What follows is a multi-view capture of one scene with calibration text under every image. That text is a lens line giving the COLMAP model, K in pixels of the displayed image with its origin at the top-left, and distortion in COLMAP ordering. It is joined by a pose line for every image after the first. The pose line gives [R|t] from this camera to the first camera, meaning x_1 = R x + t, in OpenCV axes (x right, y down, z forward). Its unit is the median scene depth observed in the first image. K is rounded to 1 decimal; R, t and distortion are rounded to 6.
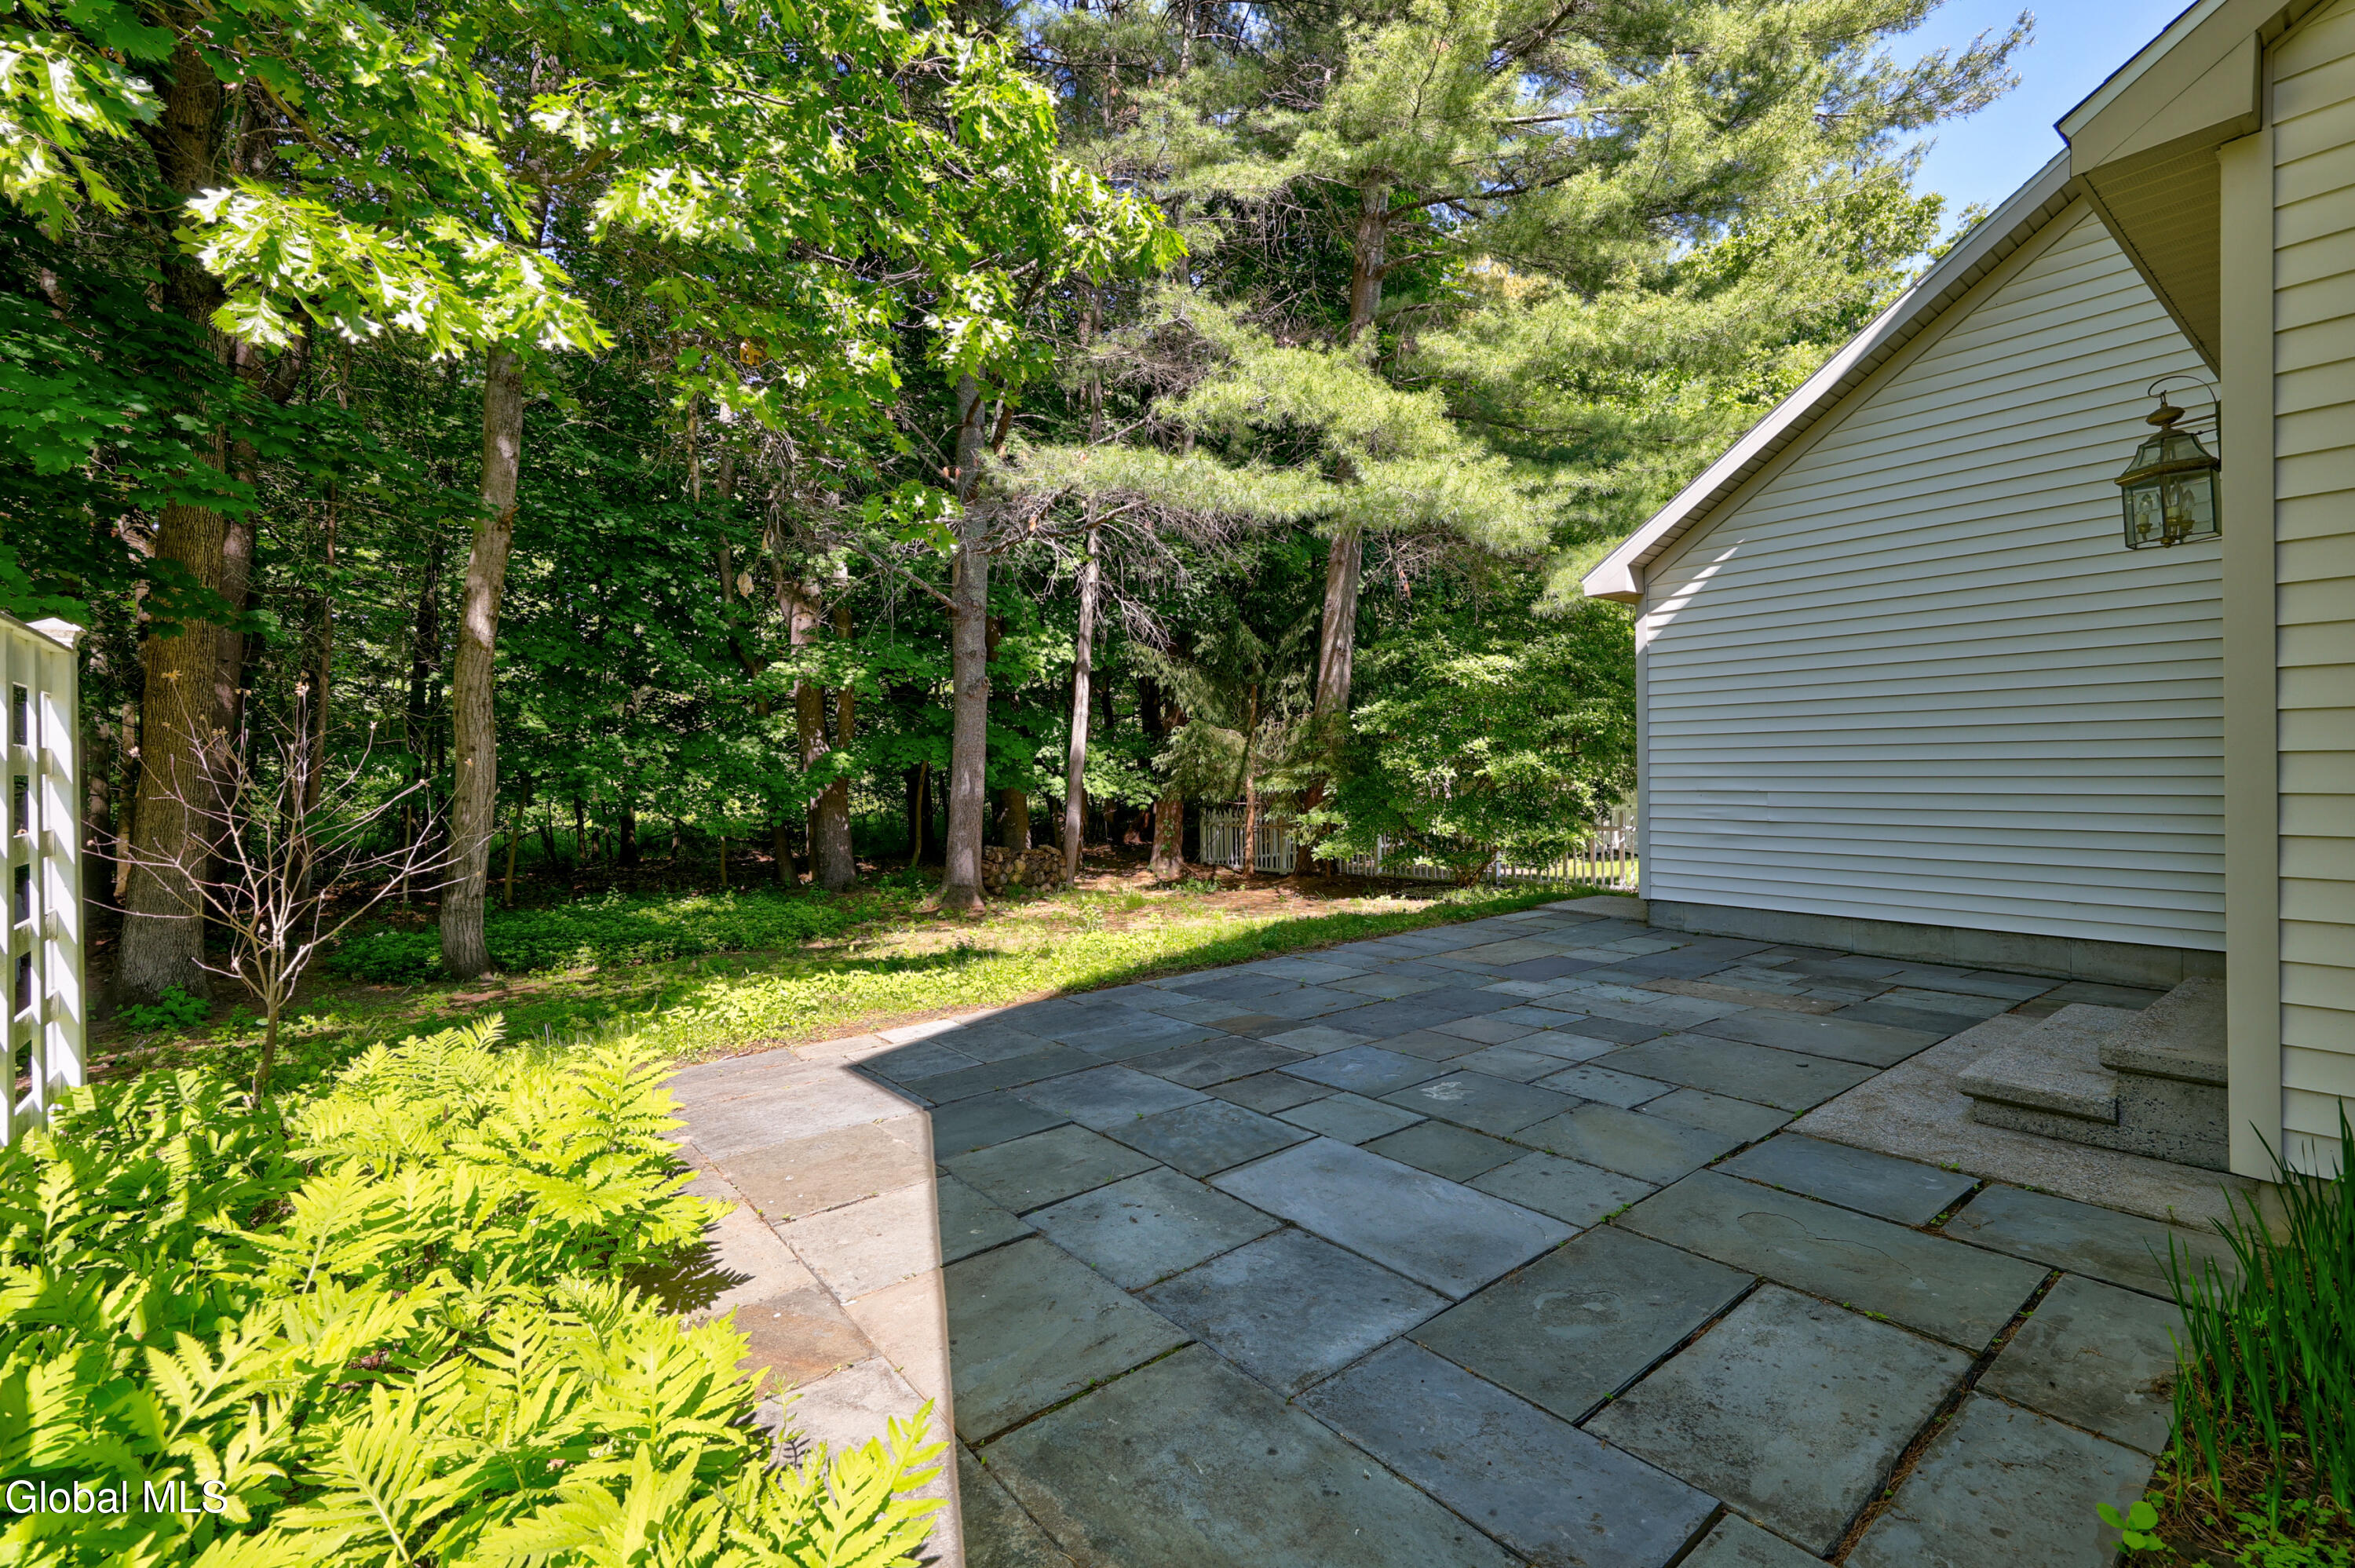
lens RADIAL K [[1031.0, 0, 1177.3], [0, 1031.0, 769.2], [0, 0, 1]] dist [-0.003019, 0.000002]
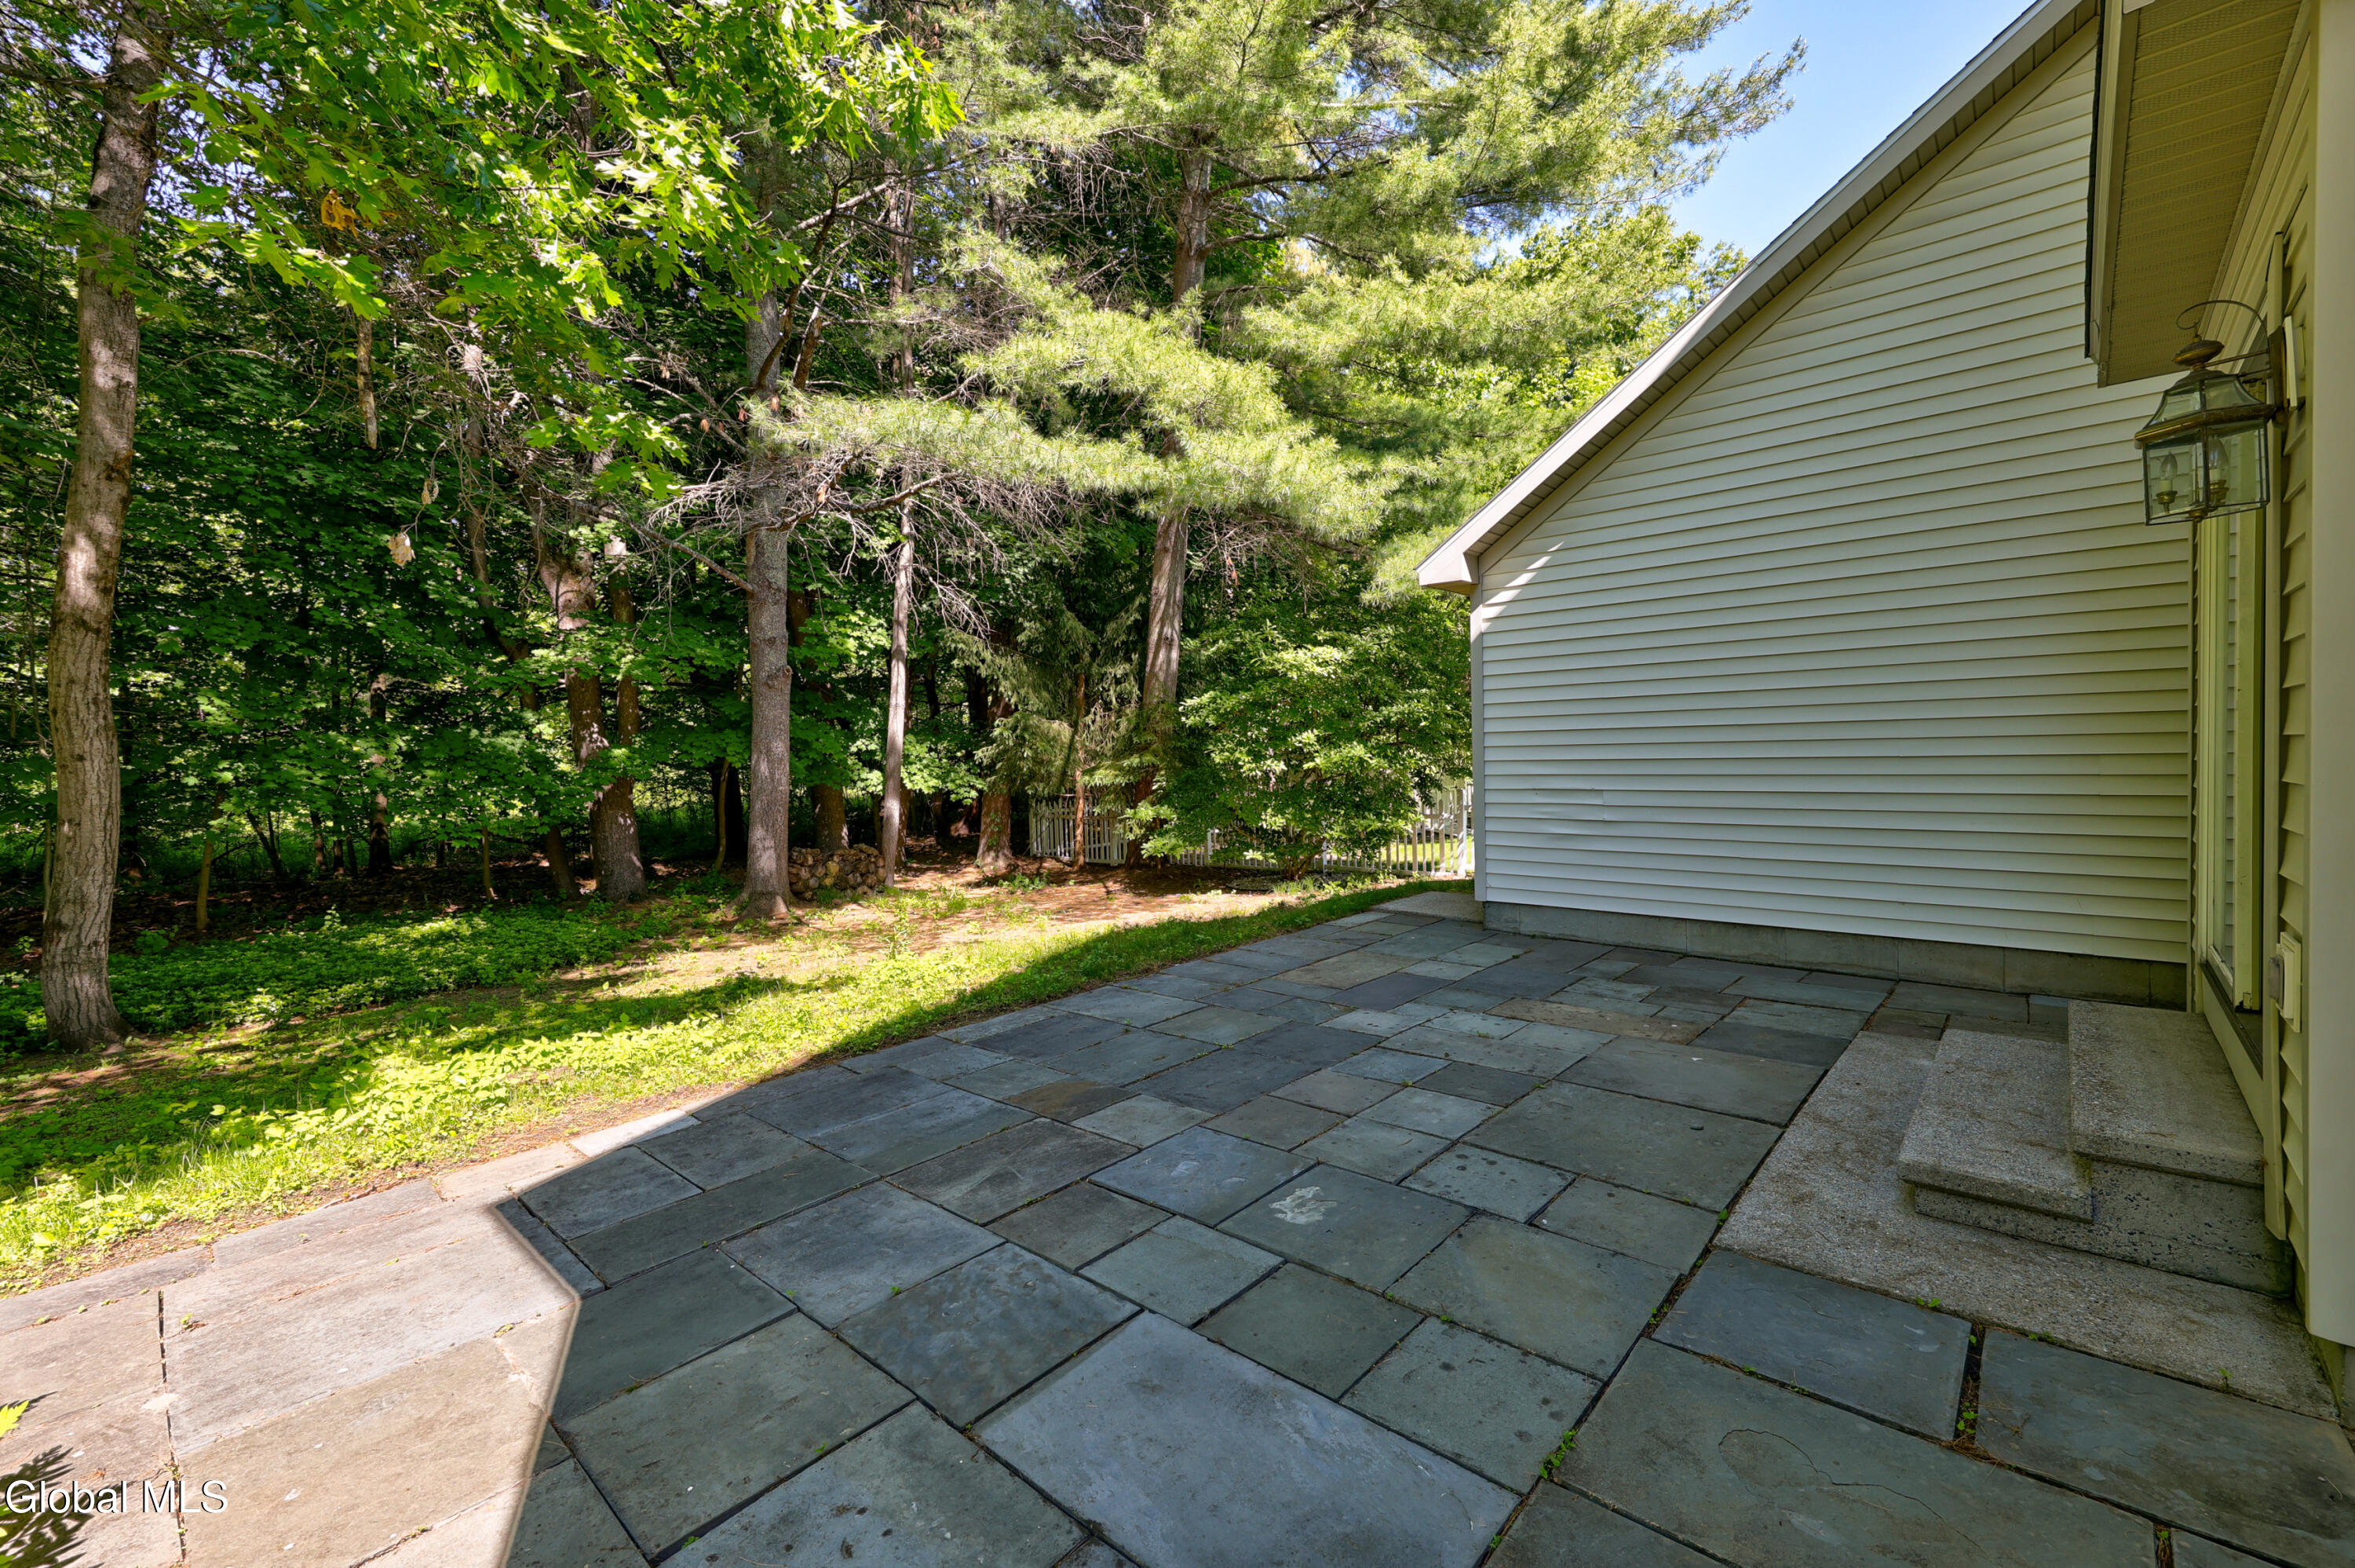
lens RADIAL K [[986.2, 0, 1177.5], [0, 986.2, 784.0], [0, 0, 1]] dist [0.005557, 0.000018]
pose [[0.986458, -0.016659, 0.163169, 0.017496], [0.011321, 0.999372, 0.033591, -0.013334], [-0.163626, -0.031289, 0.986026, 0.101150]]
